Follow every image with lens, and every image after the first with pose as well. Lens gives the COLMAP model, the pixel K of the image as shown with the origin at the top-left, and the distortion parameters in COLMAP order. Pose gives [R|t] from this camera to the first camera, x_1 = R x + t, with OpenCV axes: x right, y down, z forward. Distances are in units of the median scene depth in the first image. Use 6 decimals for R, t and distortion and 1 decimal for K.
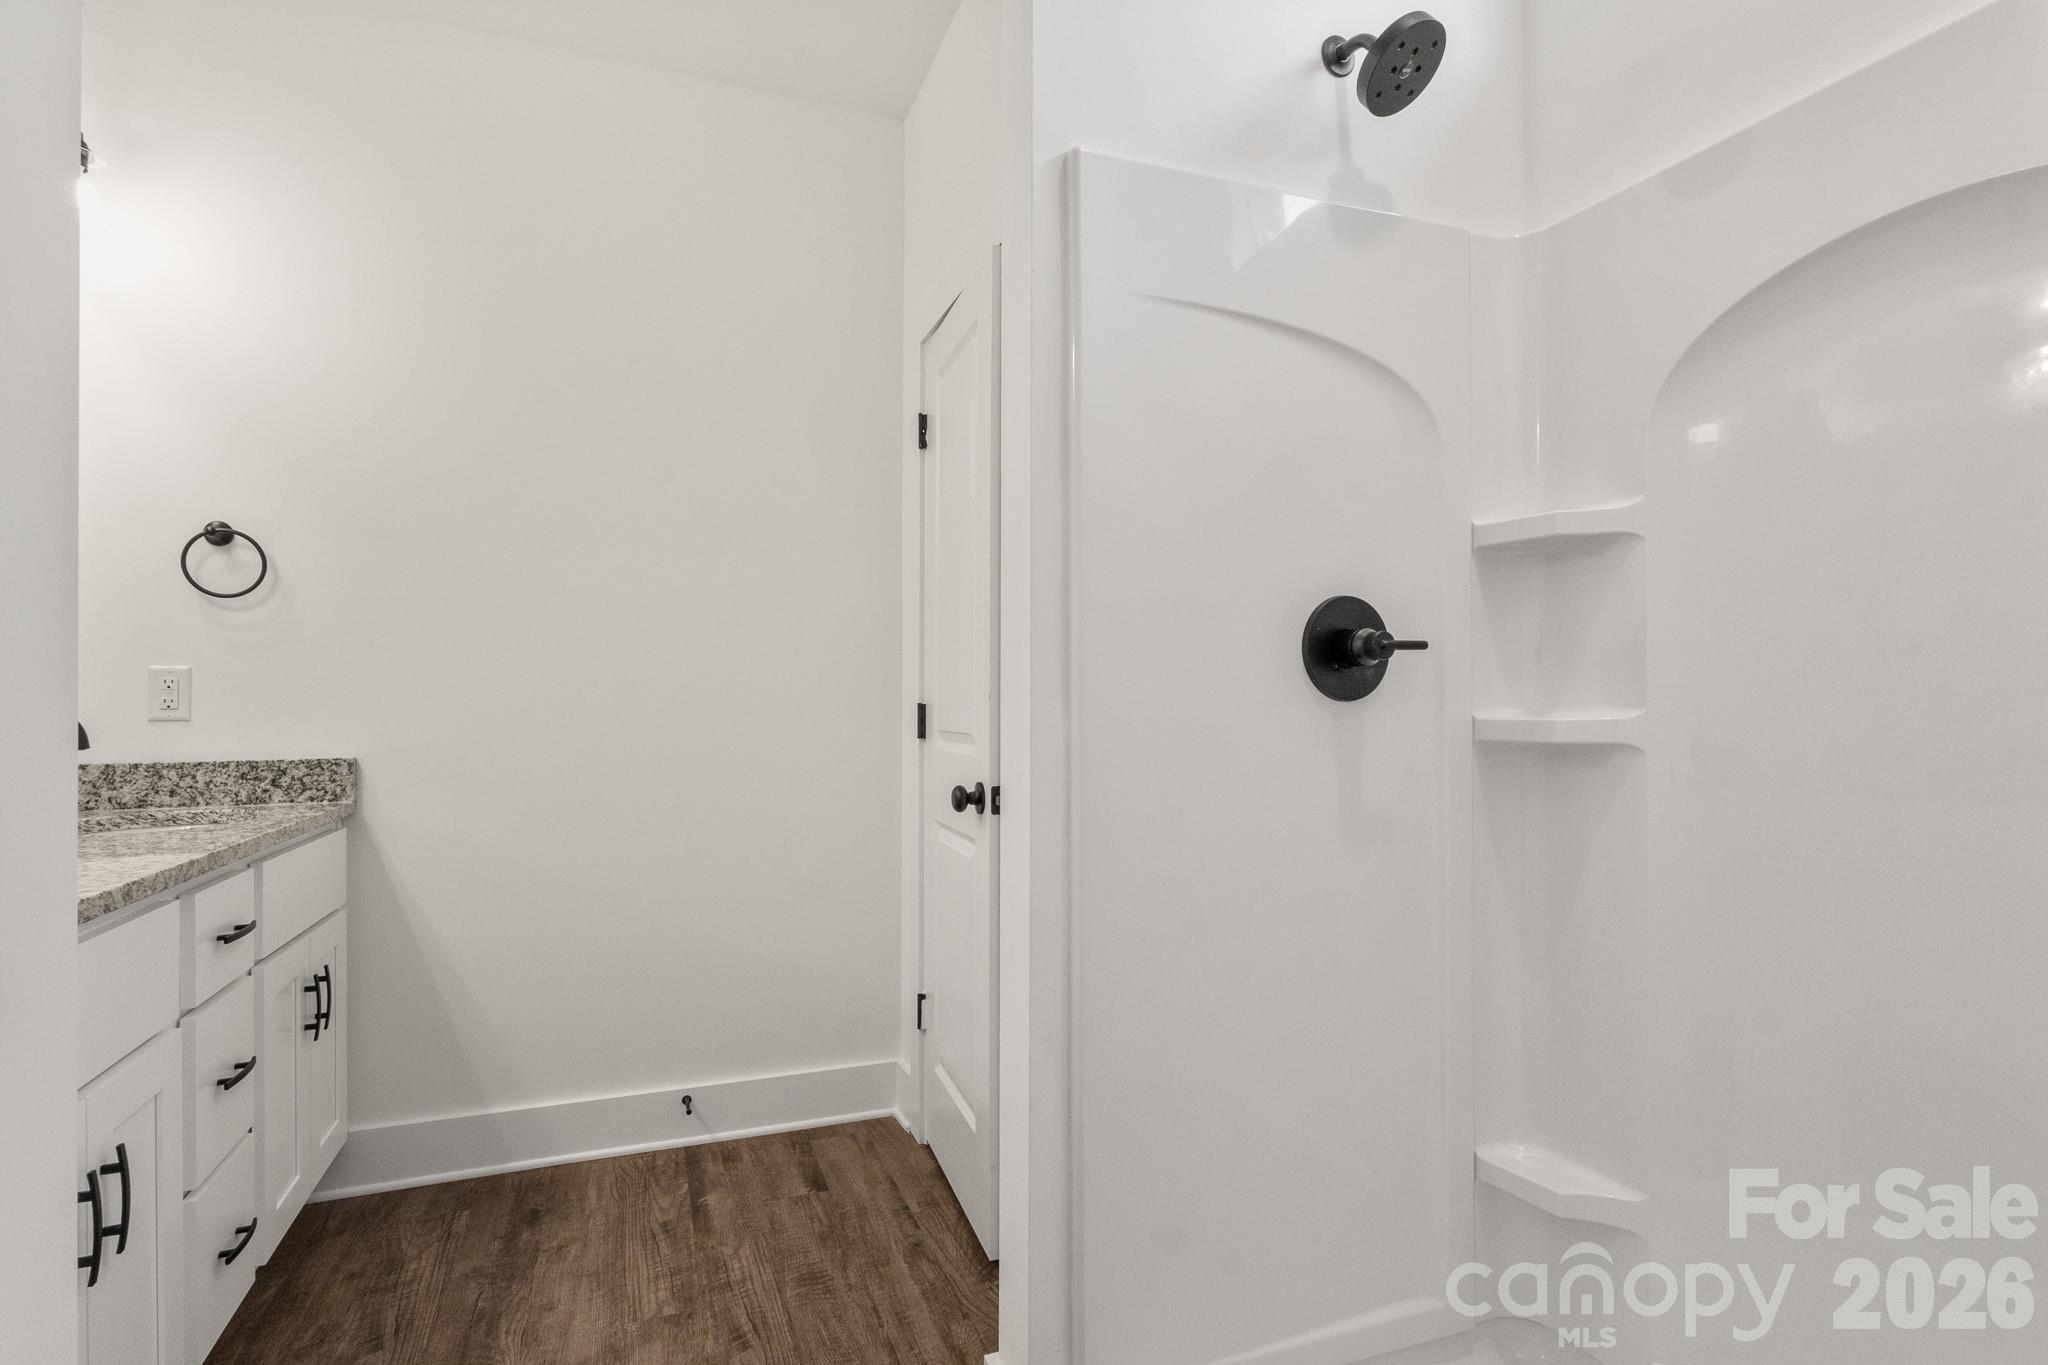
lens RADIAL K [[1021.4, 0, 1022.9], [0, 1021.4, 684.2], [0, 0, 1]] dist [0.003540, -0.002127]
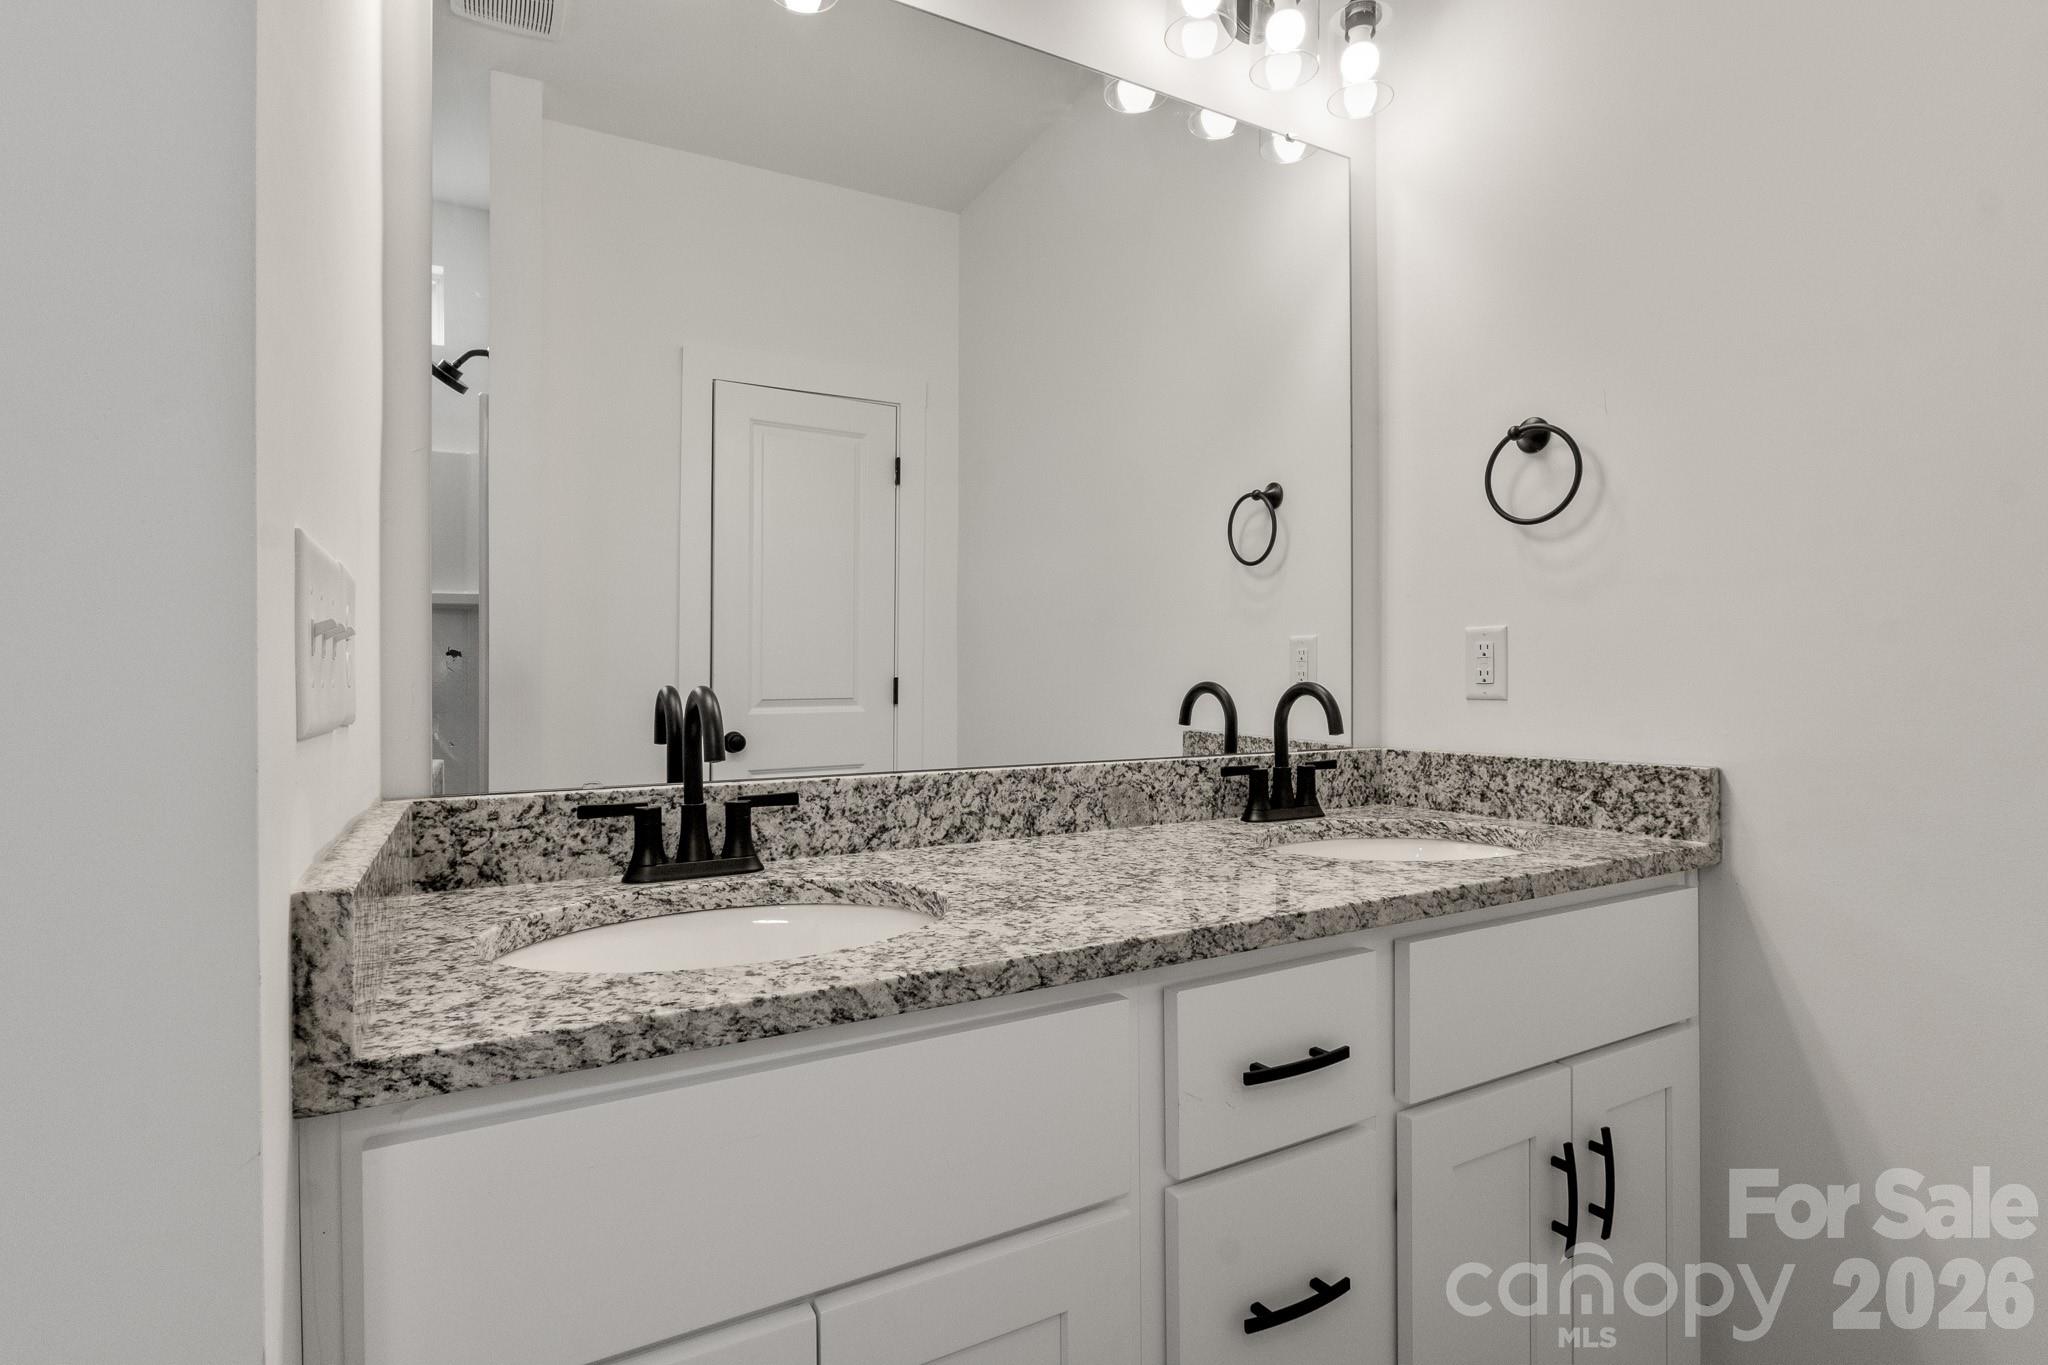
lens RADIAL K [[1021.4, 0, 1003.0], [0, 1021.4, 689.4], [0, 0, 1]] dist [0.003540, -0.002127]
pose [[0.171068, 0.006567, -0.985237, -0.156964], [0.020015, 0.999748, 0.010139, 0.013774], [0.985056, -0.021454, 0.170893, 0.522098]]
